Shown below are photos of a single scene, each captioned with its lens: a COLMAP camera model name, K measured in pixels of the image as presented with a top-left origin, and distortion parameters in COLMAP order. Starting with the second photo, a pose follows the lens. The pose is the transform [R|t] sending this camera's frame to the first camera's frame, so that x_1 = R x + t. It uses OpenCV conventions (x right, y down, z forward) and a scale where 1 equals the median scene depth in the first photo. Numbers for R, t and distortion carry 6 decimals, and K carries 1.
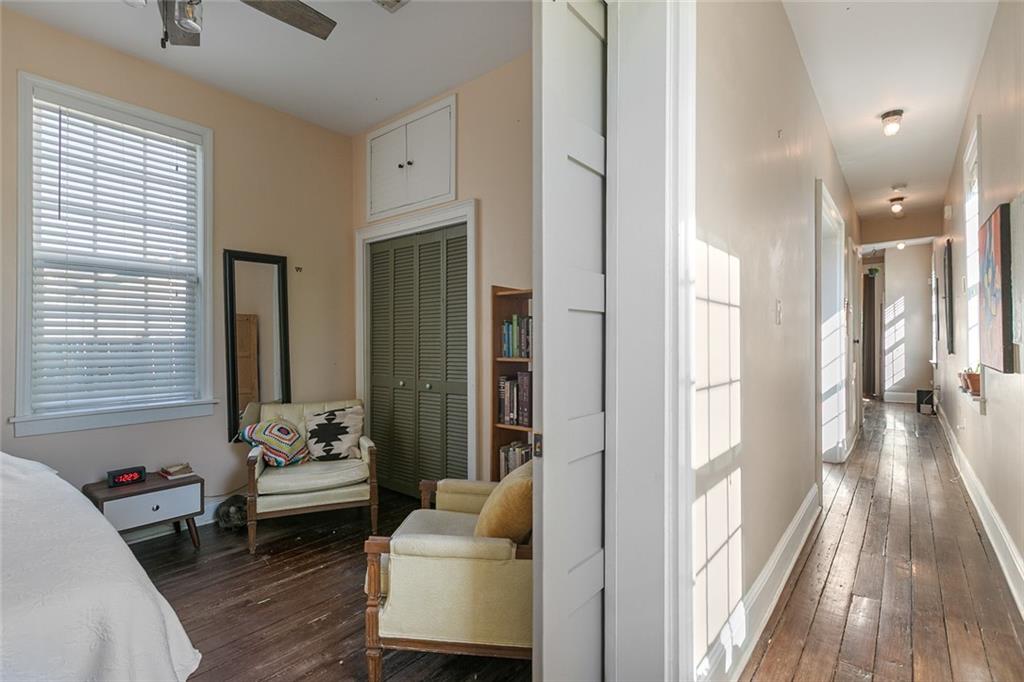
lens RADIAL K [[480.5, 0, 512.0], [0, 480.5, 341.0], [0, 0, 1]] dist [0.022577, -0.000338]
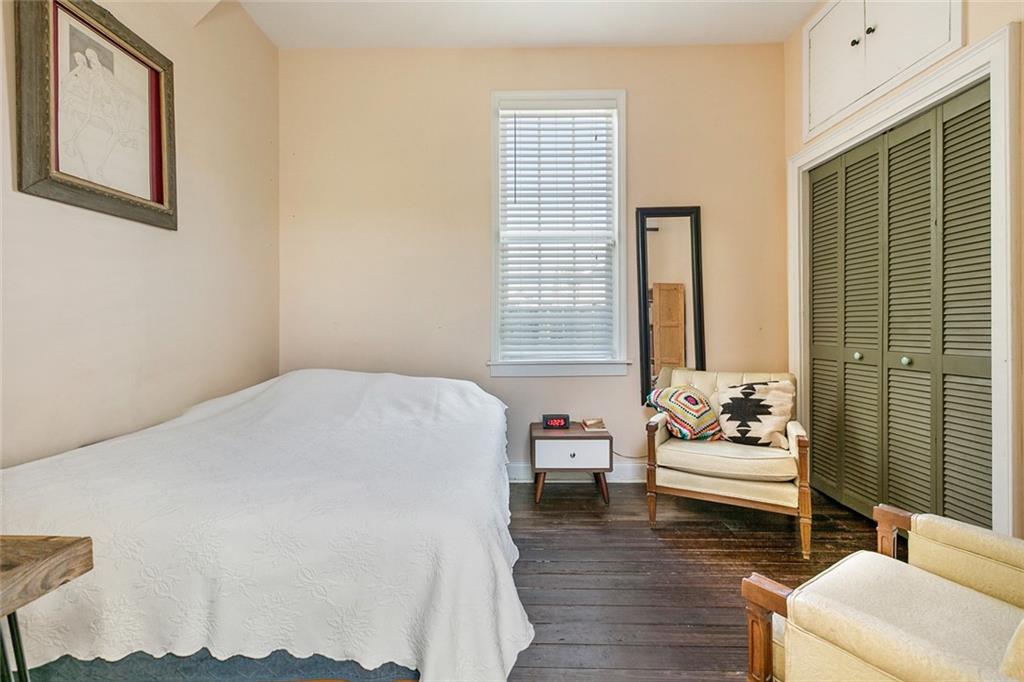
lens RADIAL K [[467.4, 0, 506.9], [0, 467.4, 329.1], [0, 0, 1]] dist [0.000089, -0.000283]
pose [[0.619564, 0.000805, -0.784946, -0.013964], [0.005583, 0.999970, 0.005433, 0.048962], [0.784927, -0.007748, 0.619540, 0.205498]]
